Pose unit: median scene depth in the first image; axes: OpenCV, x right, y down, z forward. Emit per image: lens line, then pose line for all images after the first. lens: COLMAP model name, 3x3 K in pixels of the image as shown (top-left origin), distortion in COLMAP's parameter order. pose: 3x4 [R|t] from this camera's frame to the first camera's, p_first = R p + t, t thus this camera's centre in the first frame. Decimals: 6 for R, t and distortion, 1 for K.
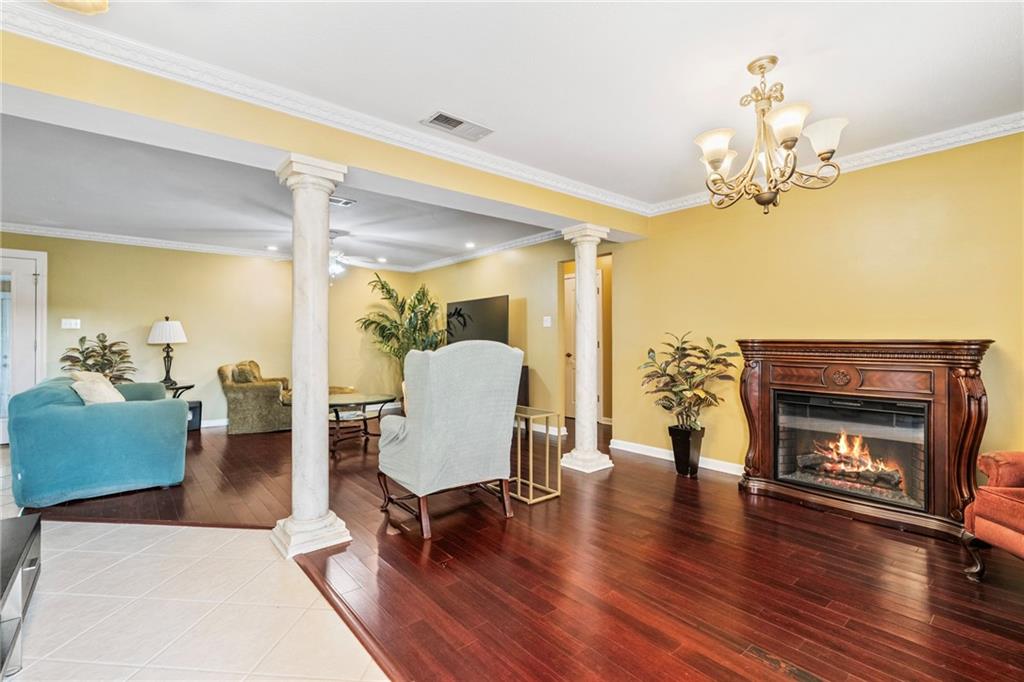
lens RADIAL K [[481.7, 0, 509.5], [0, 481.7, 340.7], [0, 0, 1]] dist [-0.003651, -0.000171]
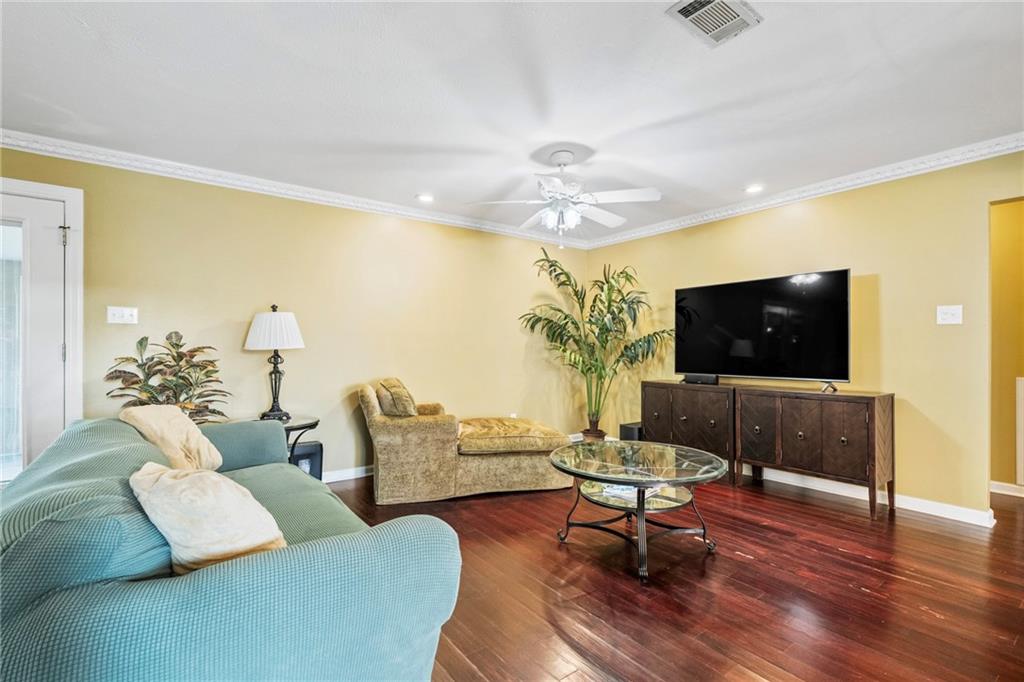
lens RADIAL K [[481.7, 0, 505.6], [0, 481.7, 350.0], [0, 0, 1]] dist [-0.003651, -0.000171]
pose [[0.997866, 0.006963, -0.064919, -0.398962], [-0.006375, 0.999937, 0.009257, -0.001088], [0.064979, -0.008823, 0.997848, 0.434242]]
